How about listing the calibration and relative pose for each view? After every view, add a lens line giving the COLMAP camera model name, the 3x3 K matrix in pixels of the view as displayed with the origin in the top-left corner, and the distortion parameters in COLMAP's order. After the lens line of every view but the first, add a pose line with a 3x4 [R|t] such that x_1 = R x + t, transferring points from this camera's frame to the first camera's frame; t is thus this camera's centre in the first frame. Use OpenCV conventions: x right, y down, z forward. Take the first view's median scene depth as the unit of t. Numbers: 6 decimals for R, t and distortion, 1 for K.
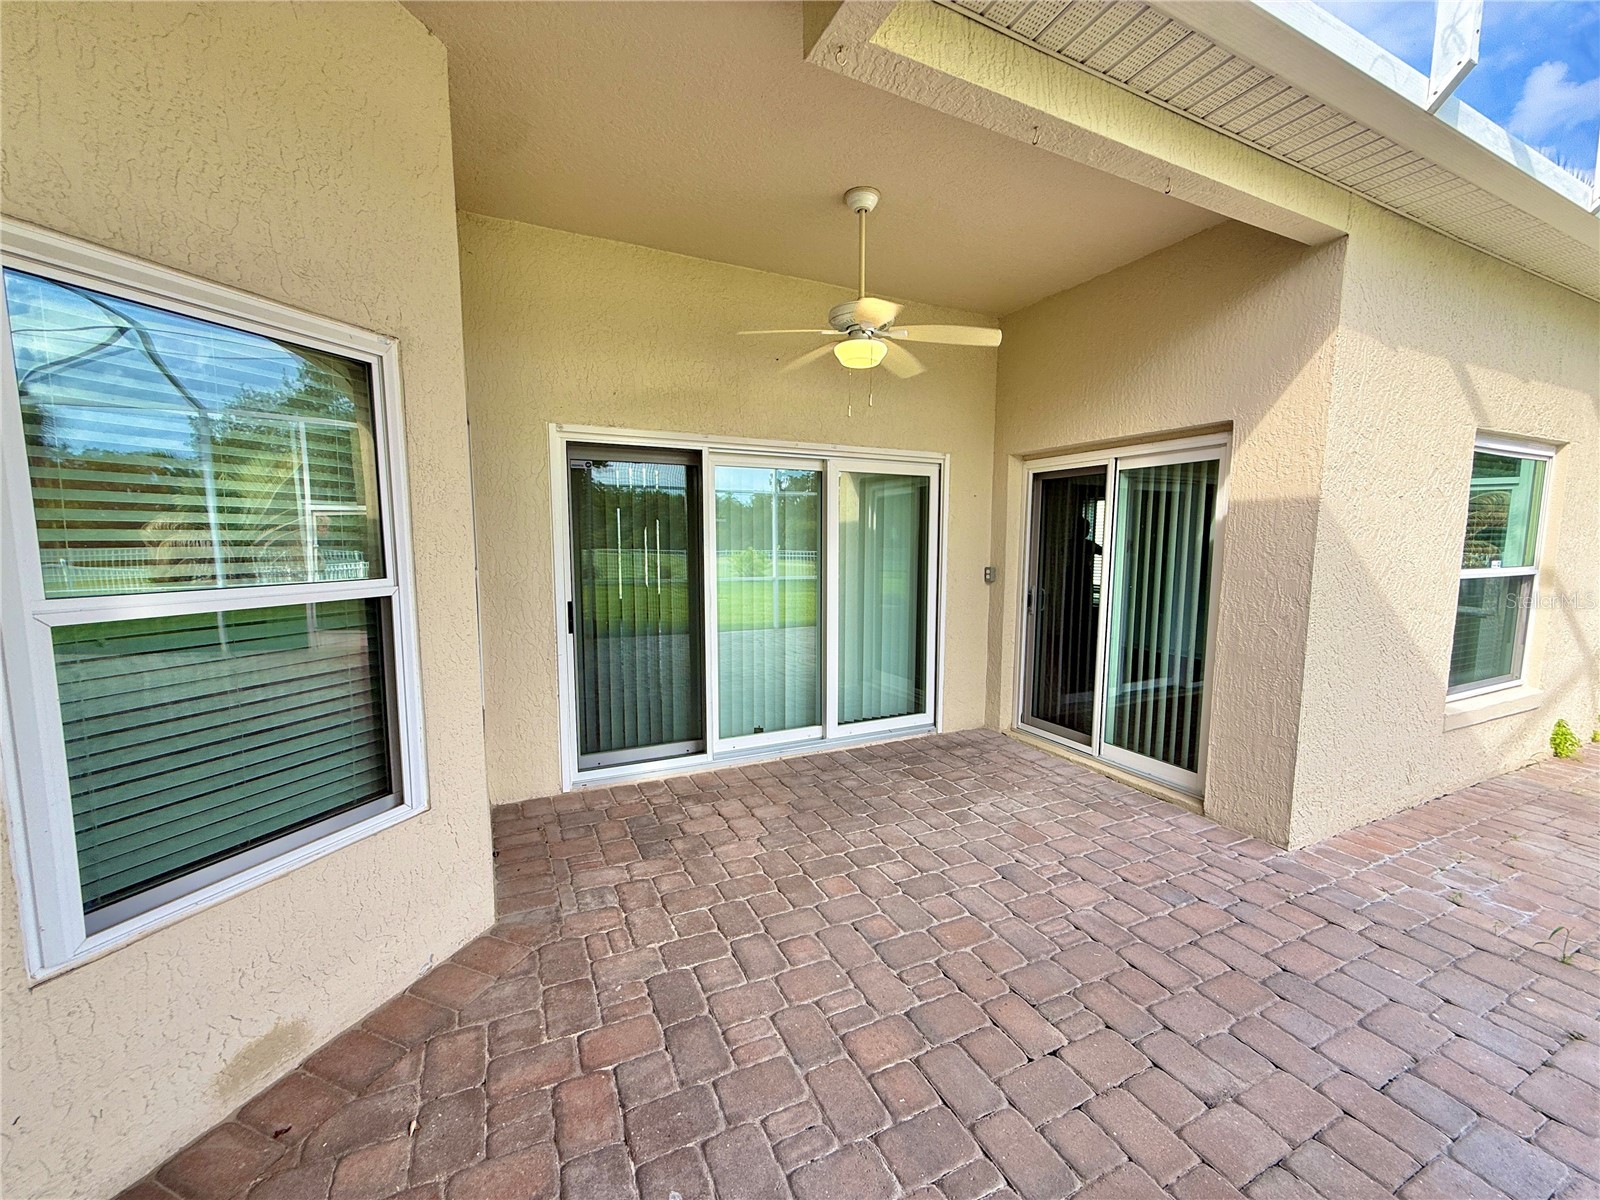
lens RADIAL K [[636.6, 0, 797.9], [0, 636.6, 605.7], [0, 0, 1]] dist [-0.001234, 0.000628]
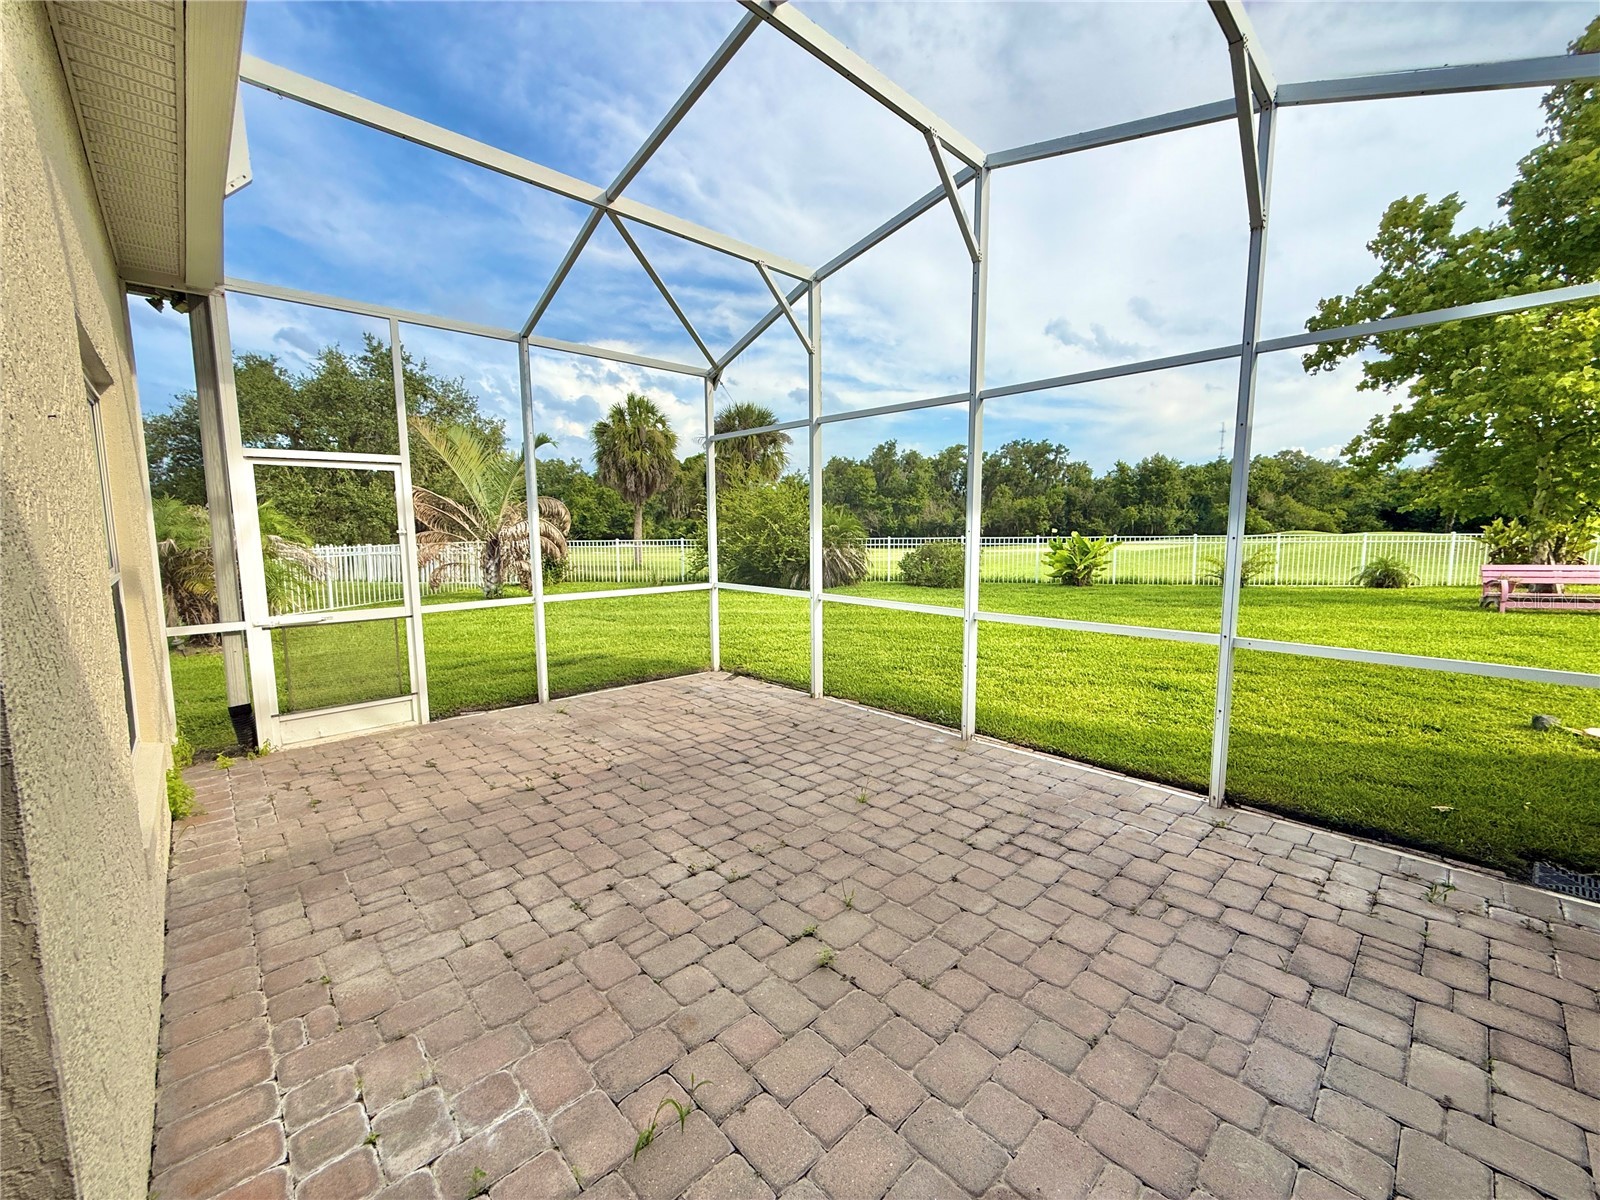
lens RADIAL K [[636.6, 0, 794.5], [0, 636.6, 603.1], [0, 0, 1]] dist [-0.001234, 0.000628]
pose [[-0.307216, -0.111181, 0.945123, 0.322351], [0.105299, 0.983082, 0.149874, -0.050122], [-0.945796, 0.145564, -0.290312, 0.538377]]
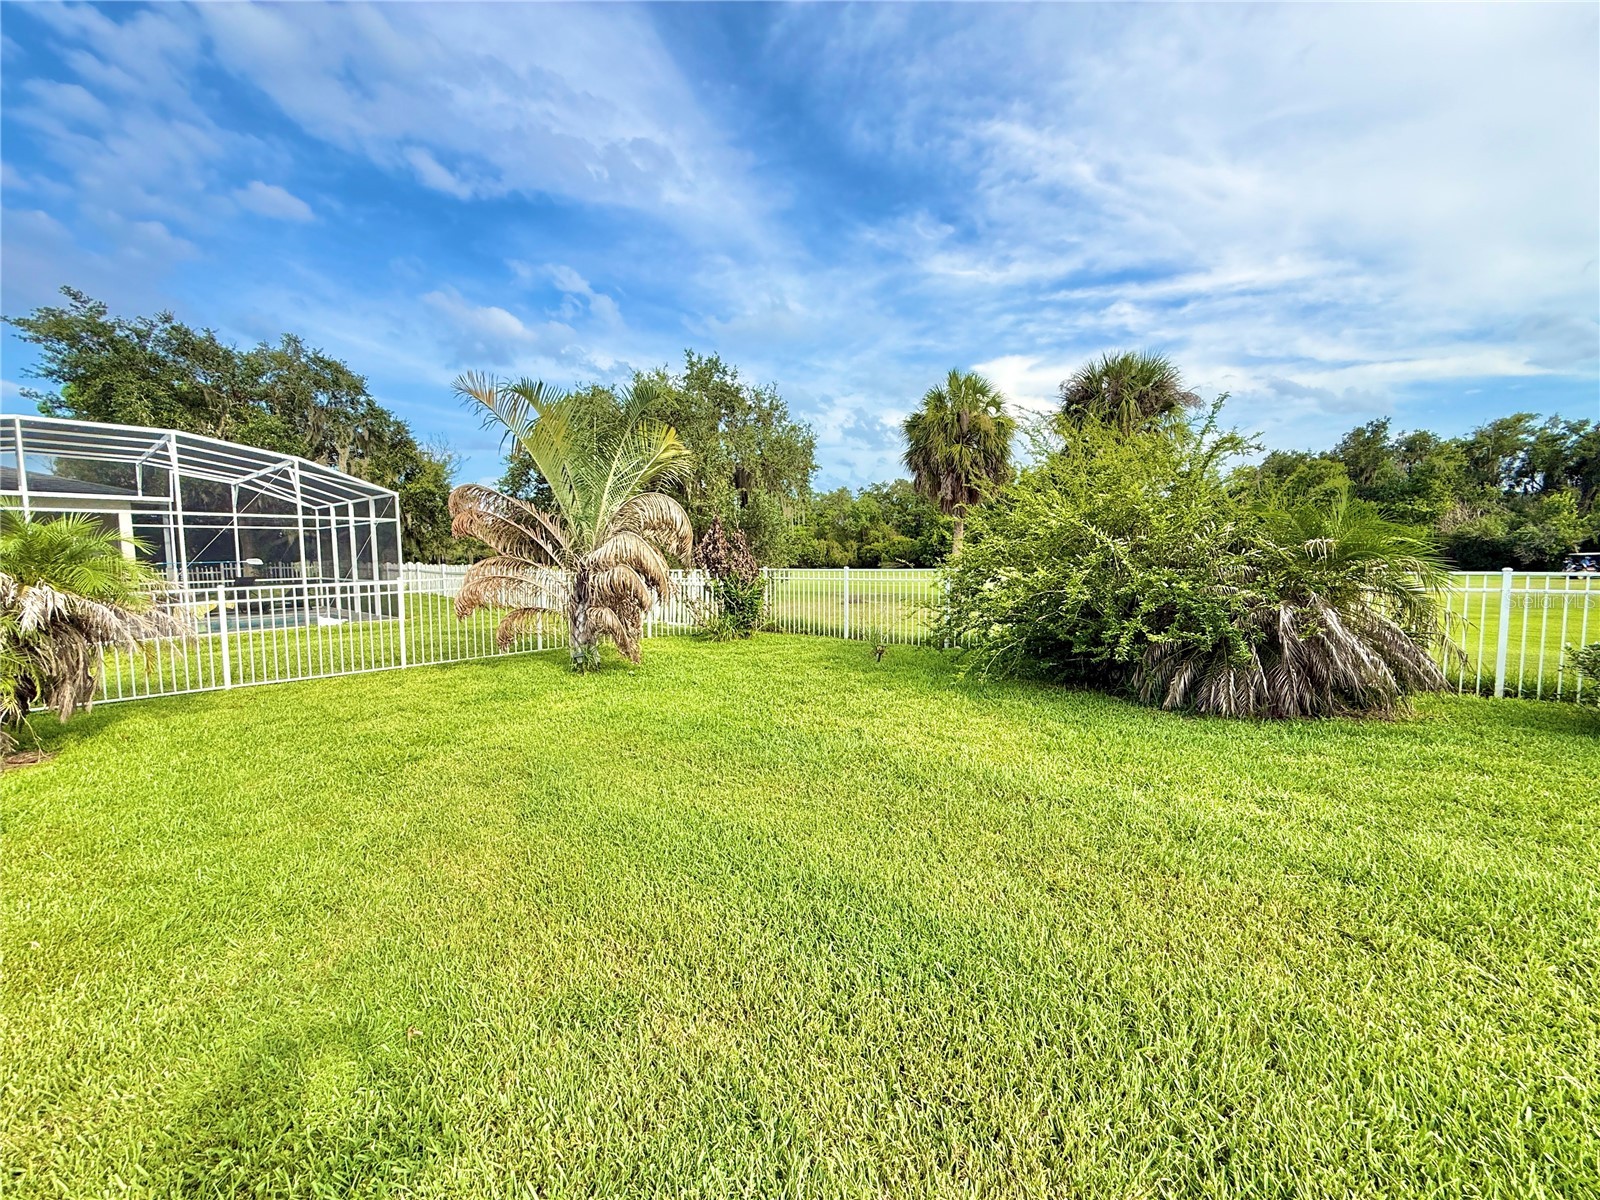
lens RADIAL K [[636.6, 0, 796.6], [0, 636.6, 606.1], [0, 0, 1]] dist [-0.001234, 0.000628]
pose [[0.257821, -0.087377, 0.962234, 2.161311], [0.113318, 0.991764, 0.059696, 0.018589], [-0.959525, 0.093647, 0.265599, -0.097405]]
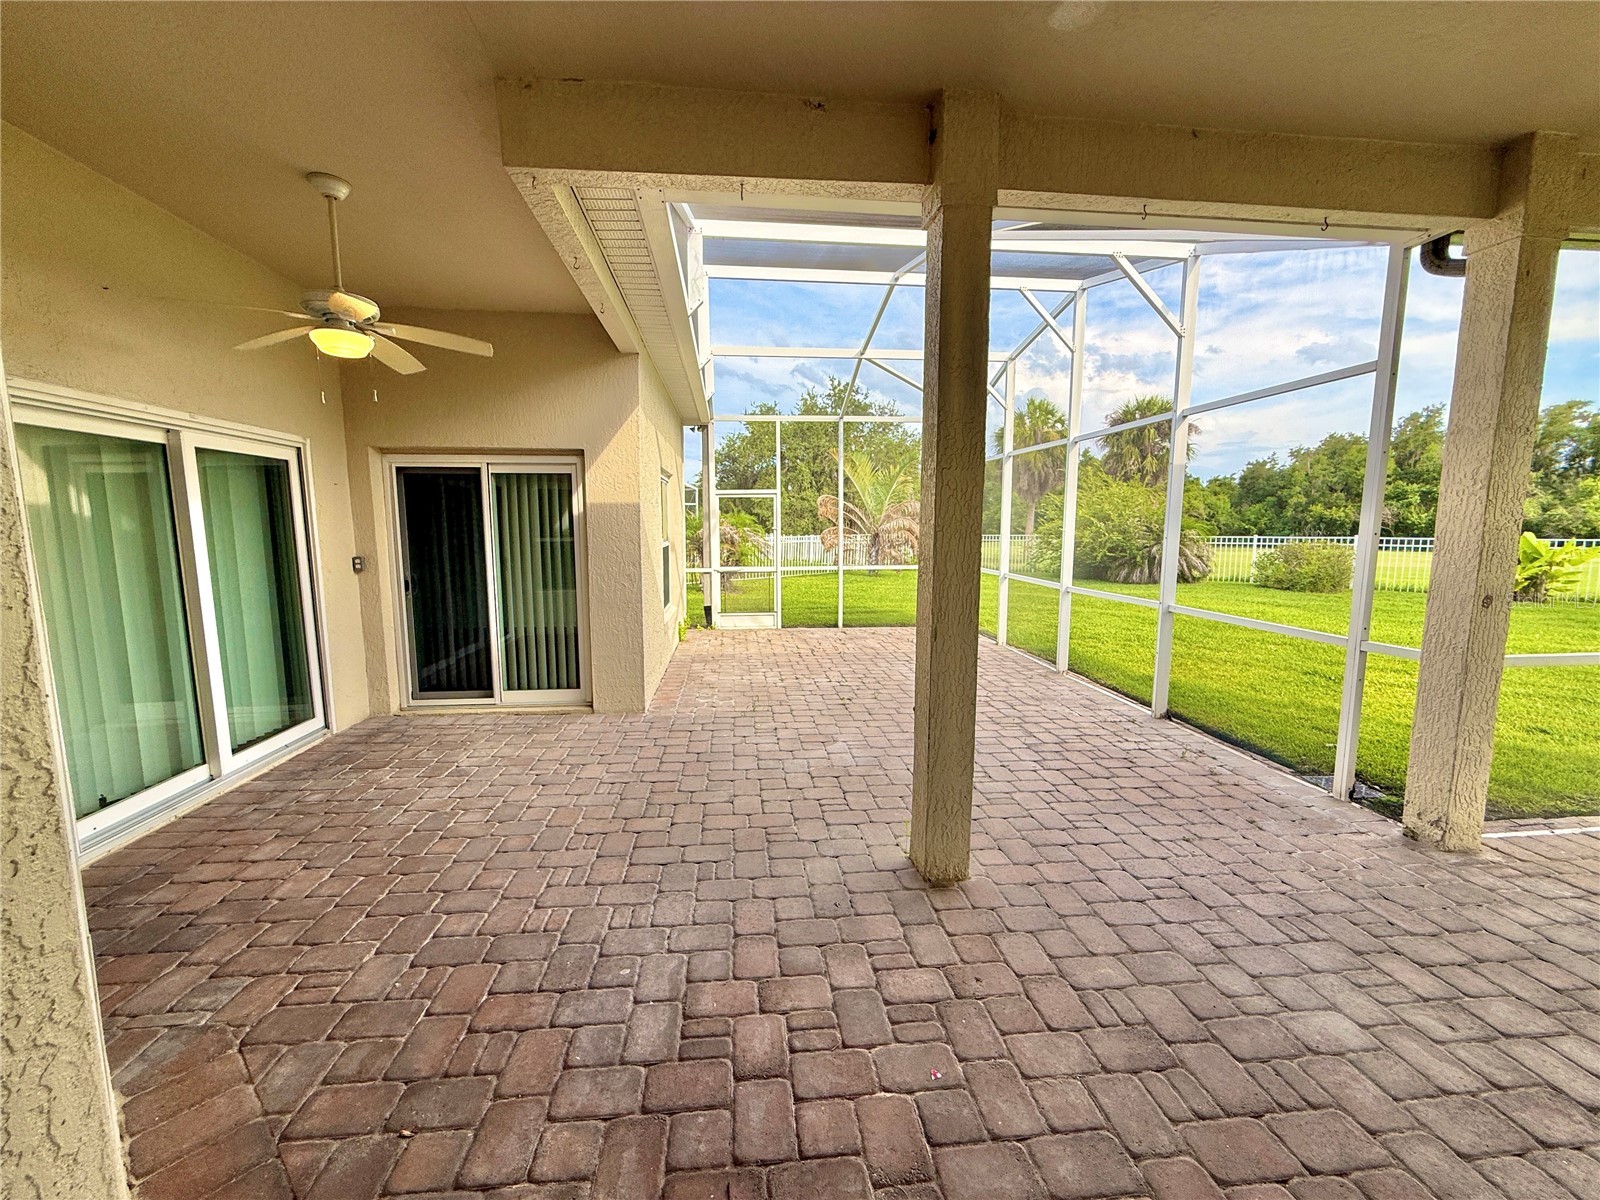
lens RADIAL K [[636.6, 0, 799.0], [0, 636.6, 603.7], [0, 0, 1]] dist [-0.001234, 0.000628]
pose [[0.334861, -0.118727, 0.934758, -0.476055], [0.100942, 0.990841, 0.089690, -0.008272], [-0.936845, 0.064322, 0.343779, 0.015668]]
